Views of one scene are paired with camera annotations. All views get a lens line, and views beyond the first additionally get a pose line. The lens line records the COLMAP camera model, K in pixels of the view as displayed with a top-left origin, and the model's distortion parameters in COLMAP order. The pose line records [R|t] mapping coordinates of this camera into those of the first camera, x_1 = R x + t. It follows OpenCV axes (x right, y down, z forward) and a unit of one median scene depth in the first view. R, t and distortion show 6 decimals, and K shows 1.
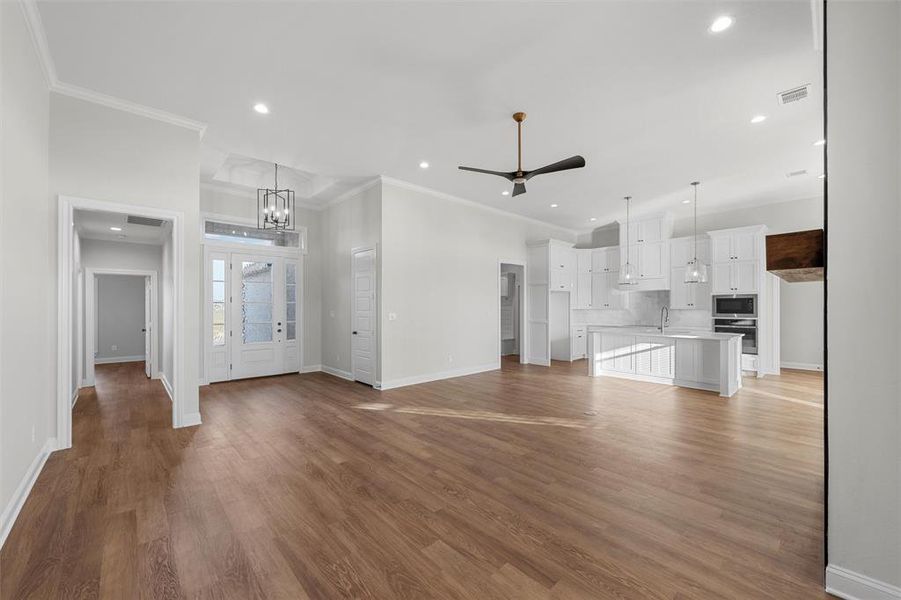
lens RADIAL K [[354.4, 0, 451.2], [0, 354.4, 304.7], [0, 0, 1]] dist [-0.000118, -0.000057]
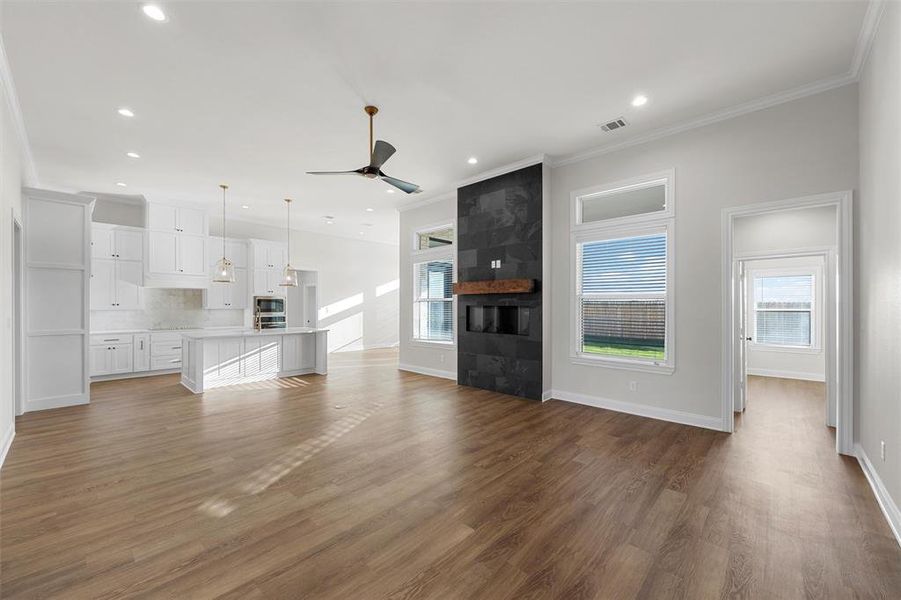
lens RADIAL K [[354.4, 0, 451.2], [0, 354.4, 304.7], [0, 0, 1]] dist [-0.000118, -0.000057]
pose [[-0.076305, 0.003461, 0.997079, -0.444541], [-0.004815, 0.999981, -0.003840, 0.001389], [-0.997073, -0.005094, -0.076287, 0.481000]]
